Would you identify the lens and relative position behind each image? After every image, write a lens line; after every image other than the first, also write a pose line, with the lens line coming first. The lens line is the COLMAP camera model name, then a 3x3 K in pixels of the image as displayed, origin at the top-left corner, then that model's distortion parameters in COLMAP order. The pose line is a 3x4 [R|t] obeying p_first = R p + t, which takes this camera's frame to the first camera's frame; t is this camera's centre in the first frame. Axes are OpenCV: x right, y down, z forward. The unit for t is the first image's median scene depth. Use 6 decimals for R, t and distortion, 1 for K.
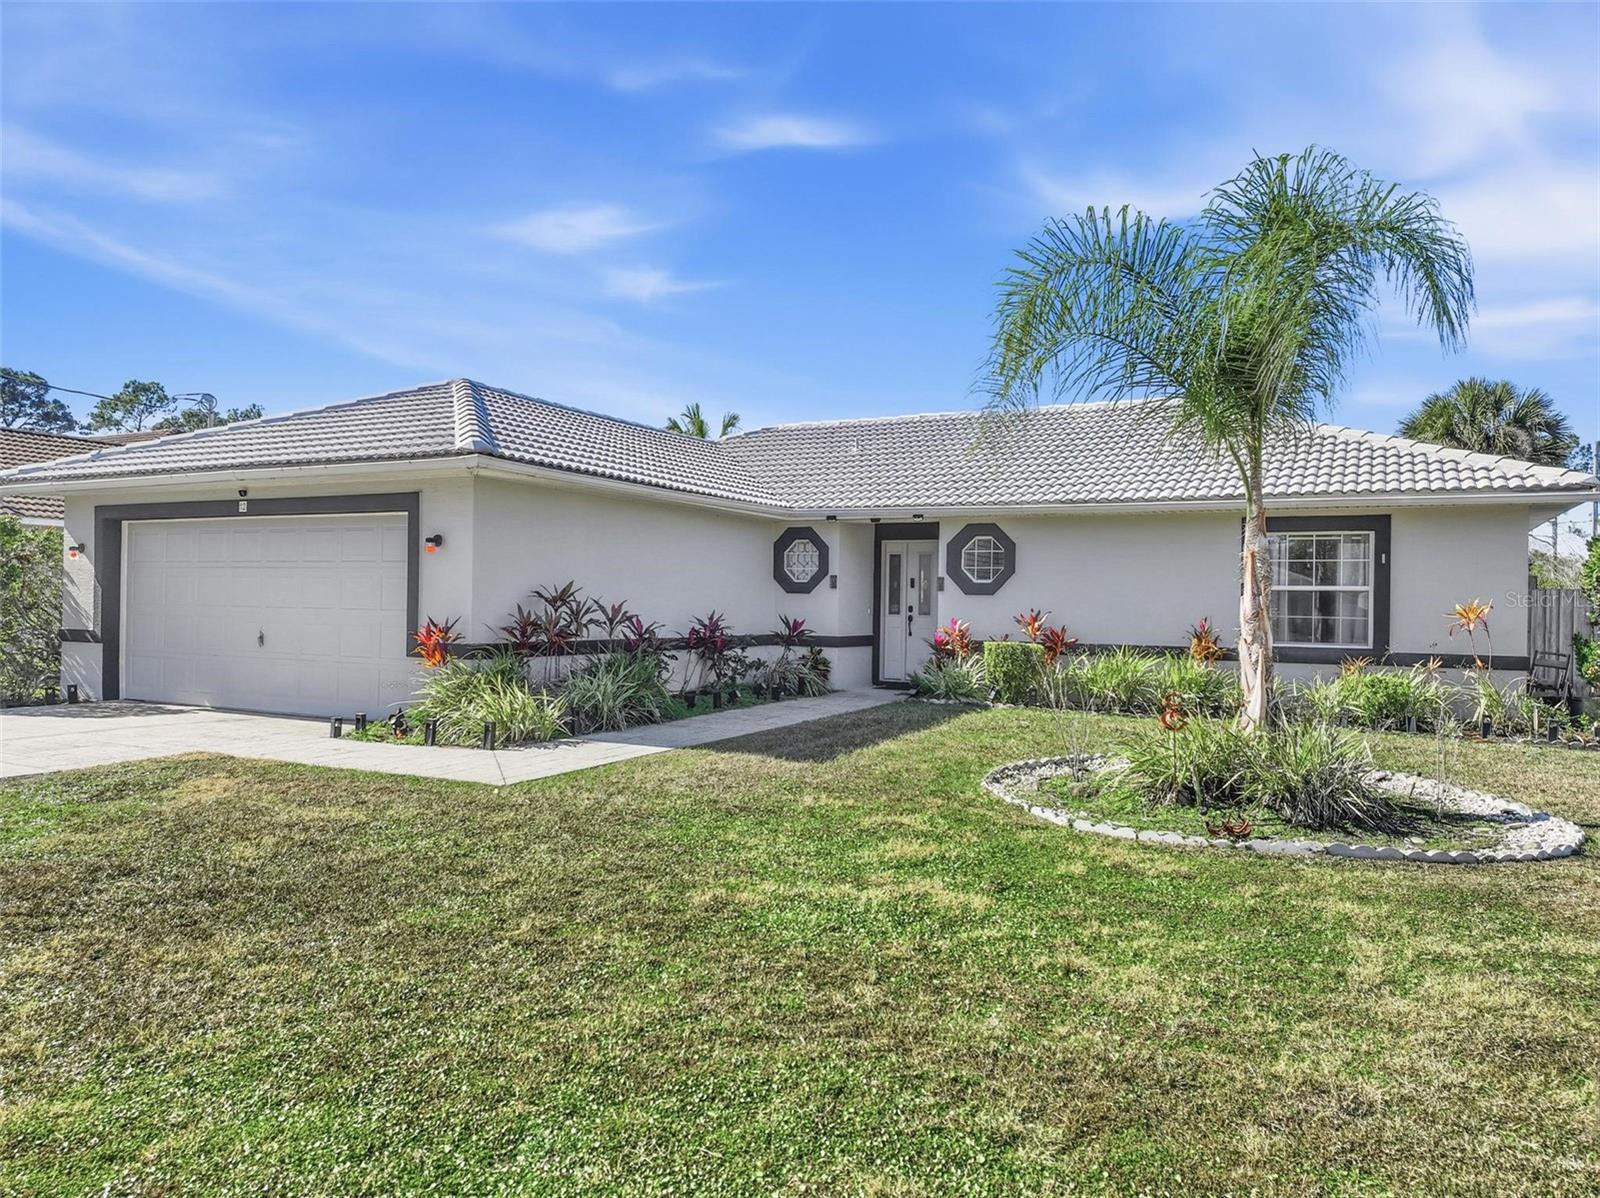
lens RADIAL K [[1126.5, 0, 799.8], [0, 1126.5, 602.0], [0, 0, 1]] dist [-0.006734, 0.023754]
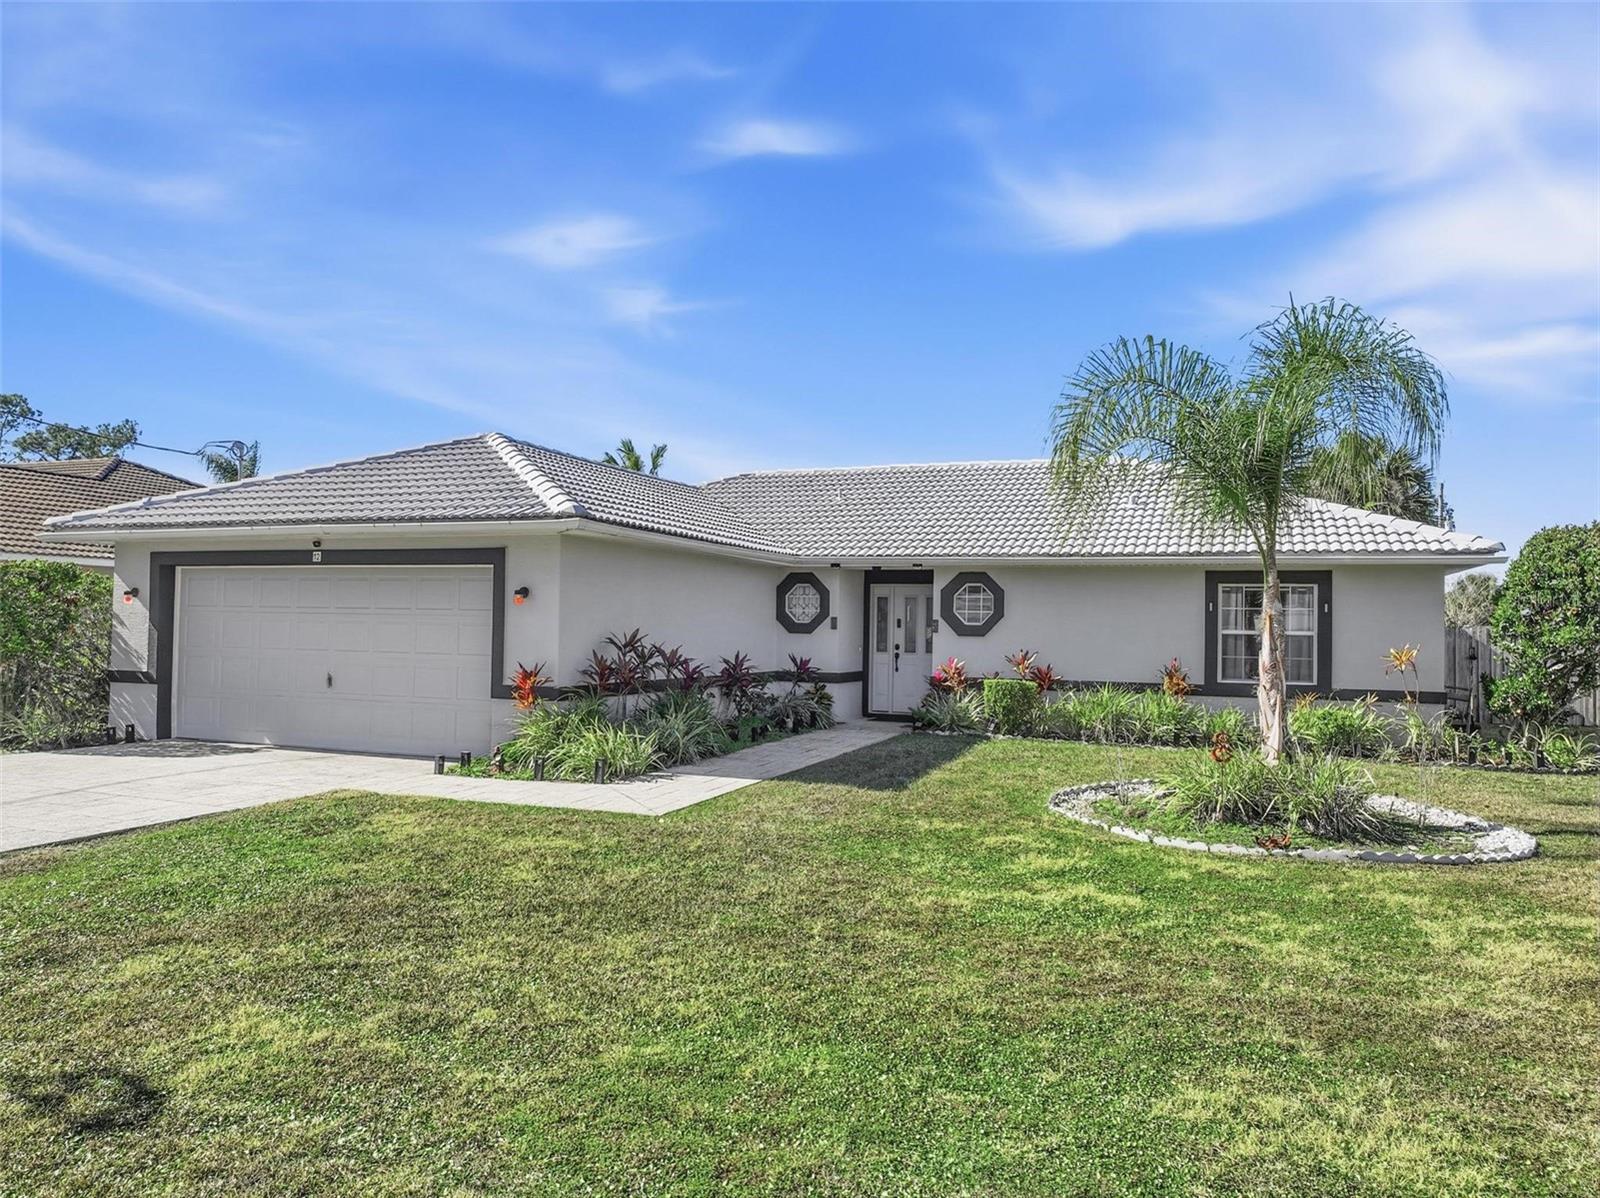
lens RADIAL K [[1126.5, 0, 799.8], [0, 1126.5, 602.0], [0, 0, 1]] dist [-0.006734, 0.023754]
pose [[0.994424, 0.003684, 0.105393, -0.142571], [-0.001592, 0.999800, -0.019926, -0.019974], [-0.105445, 0.019647, 0.994231, -0.100087]]
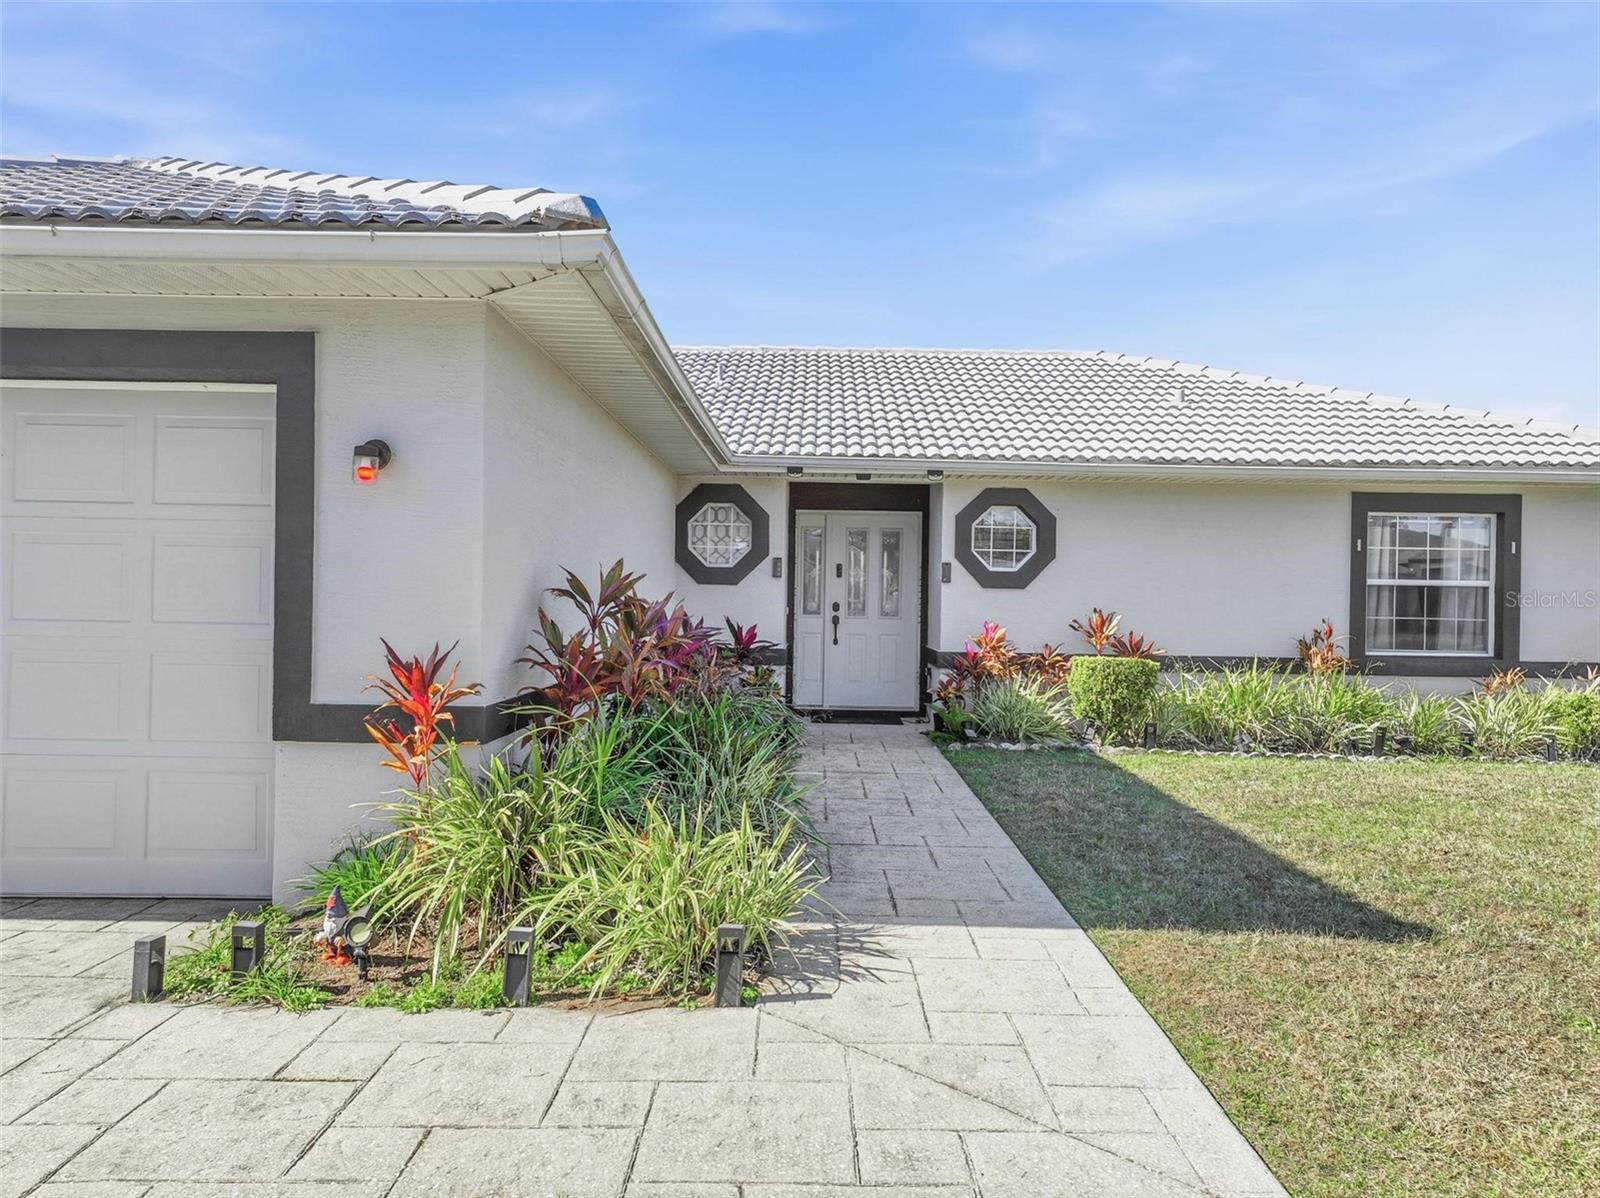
lens RADIAL K [[1126.5, 0, 799.8], [0, 1126.5, 602.0], [0, 0, 1]] dist [-0.006734, 0.023754]
pose [[0.897846, -0.001028, 0.440309, -0.304700], [-0.003477, 0.999950, 0.009425, -0.004505], [-0.440296, -0.009993, 0.897797, 0.473880]]
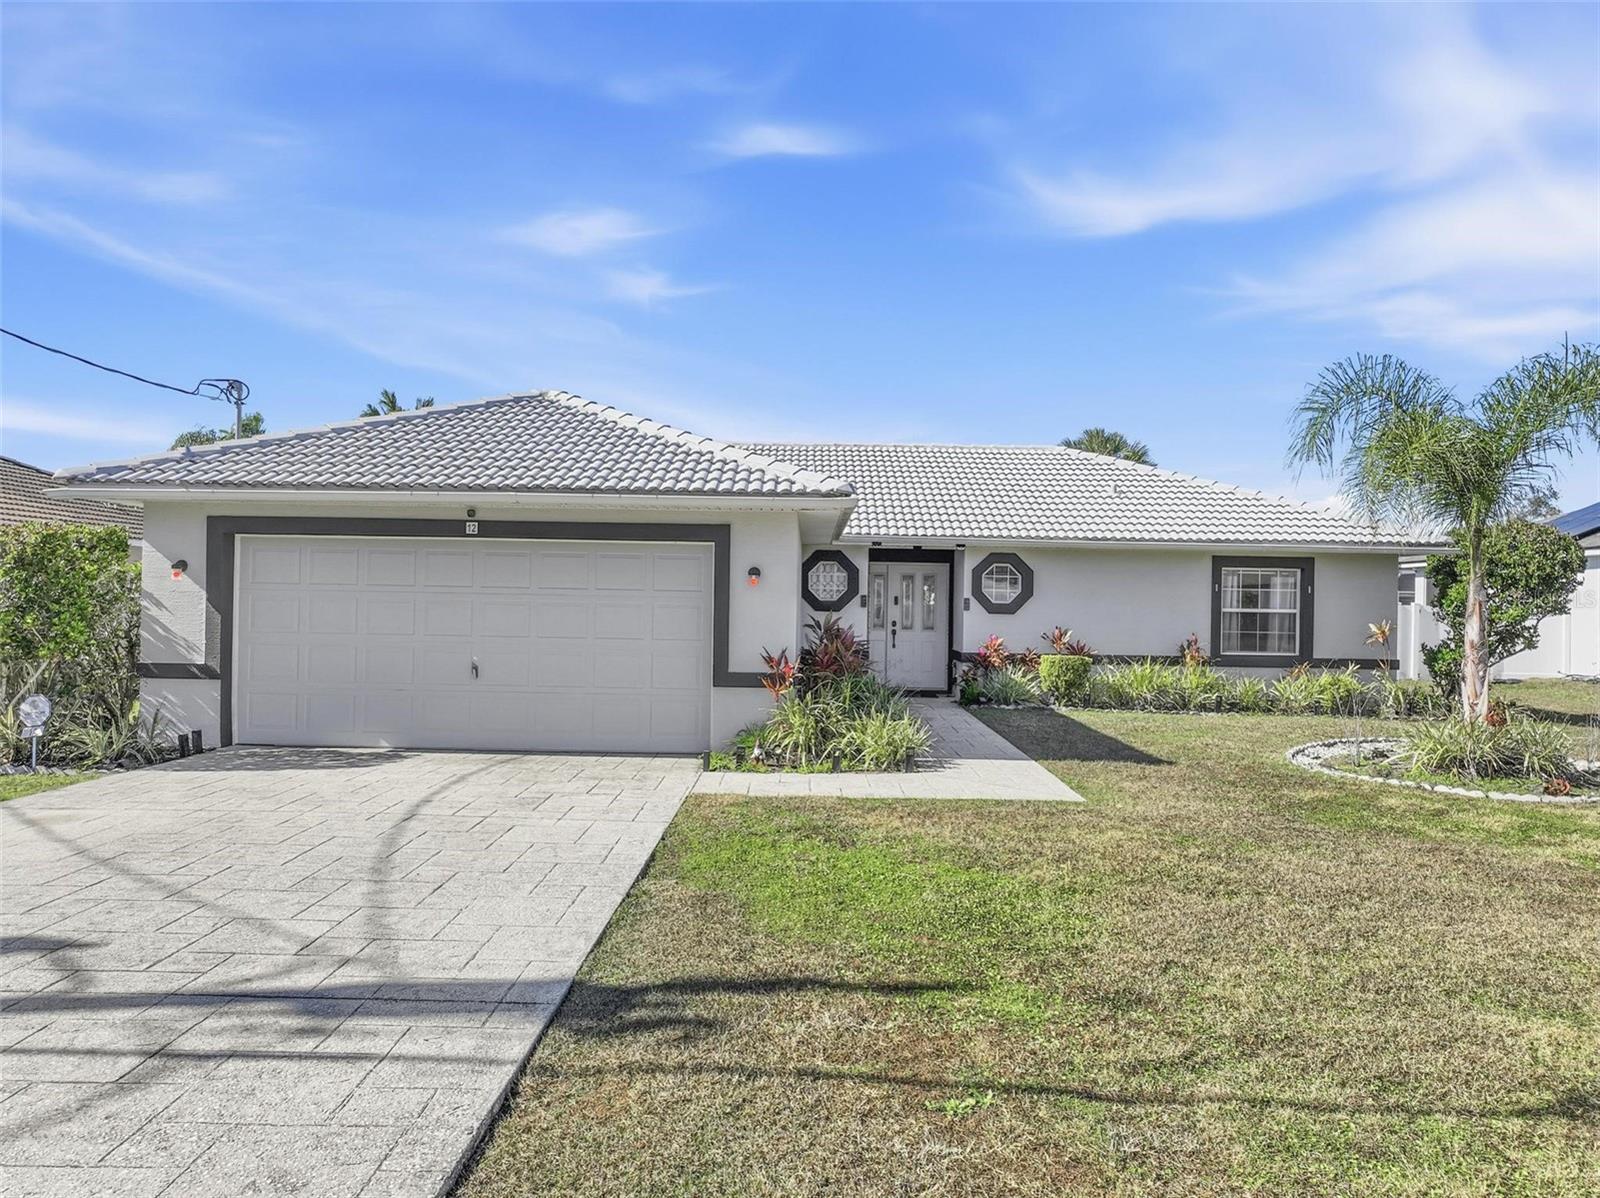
lens RADIAL K [[1126.5, 0, 799.8], [0, 1126.5, 602.0], [0, 0, 1]] dist [-0.006734, 0.023754]
pose [[0.895372, 0.000330, 0.445320, -0.621679], [-0.004309, 0.999959, 0.007923, -0.030553], [-0.445299, -0.009013, 0.895337, 0.052421]]
